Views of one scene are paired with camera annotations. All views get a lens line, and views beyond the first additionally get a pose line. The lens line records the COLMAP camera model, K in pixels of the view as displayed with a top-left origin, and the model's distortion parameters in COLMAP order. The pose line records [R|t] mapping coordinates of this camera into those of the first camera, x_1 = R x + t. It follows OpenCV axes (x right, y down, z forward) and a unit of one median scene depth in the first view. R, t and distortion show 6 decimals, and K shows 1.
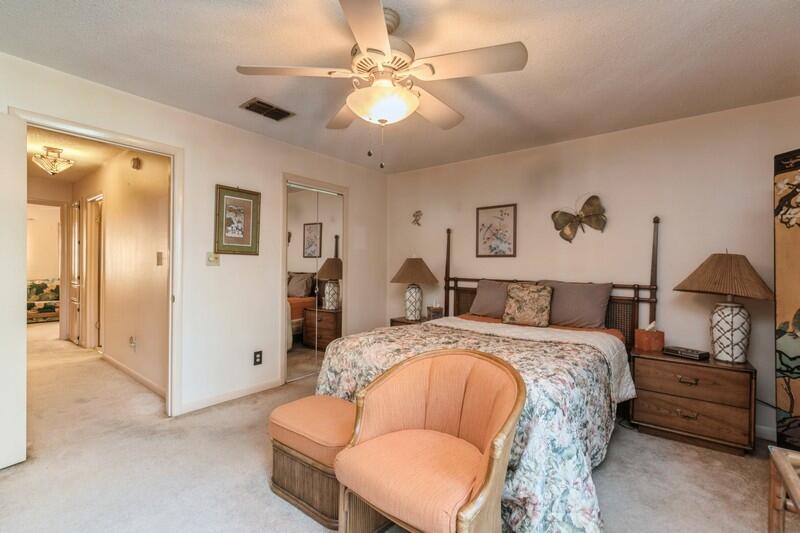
lens RADIAL K [[364.1, 0, 397.5], [0, 364.1, 265.4], [0, 0, 1]] dist [0.002080, 0.000309]
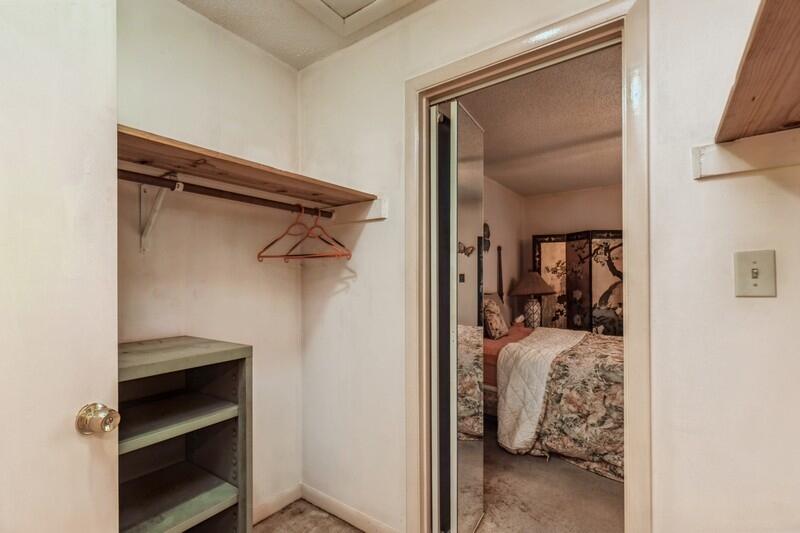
lens RADIAL K [[364.1, 0, 402.2], [0, 364.1, 280.3], [0, 0, 1]] dist [0.002080, 0.000309]
pose [[-0.042952, -0.013845, 0.998981, -0.706427], [0.000551, 0.999903, 0.013881, -0.013824], [-0.999077, 0.001147, -0.042940, 1.379175]]
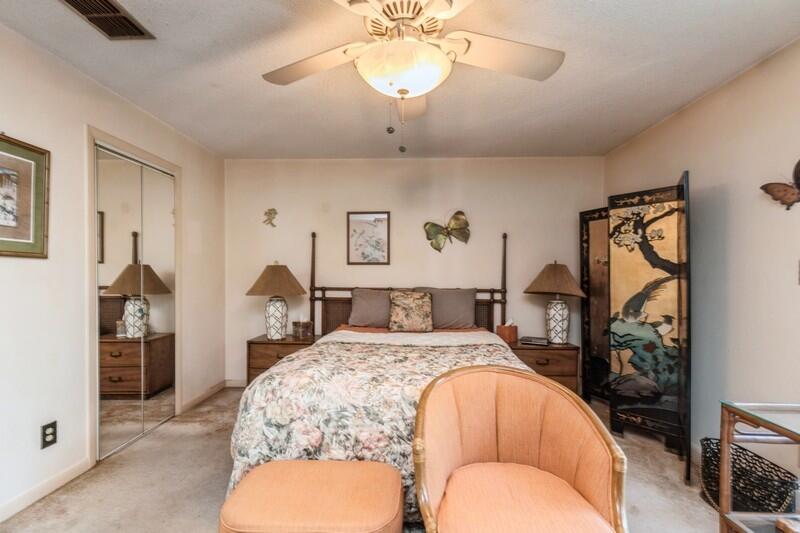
lens RADIAL K [[364.1, 0, 403.7], [0, 364.1, 279.2], [0, 0, 1]] dist [0.002080, 0.000309]
pose [[0.803944, -0.016199, 0.594484, -0.283004], [0.004131, 0.999757, 0.021656, -0.005968], [-0.594690, -0.014955, 0.803816, 0.203078]]
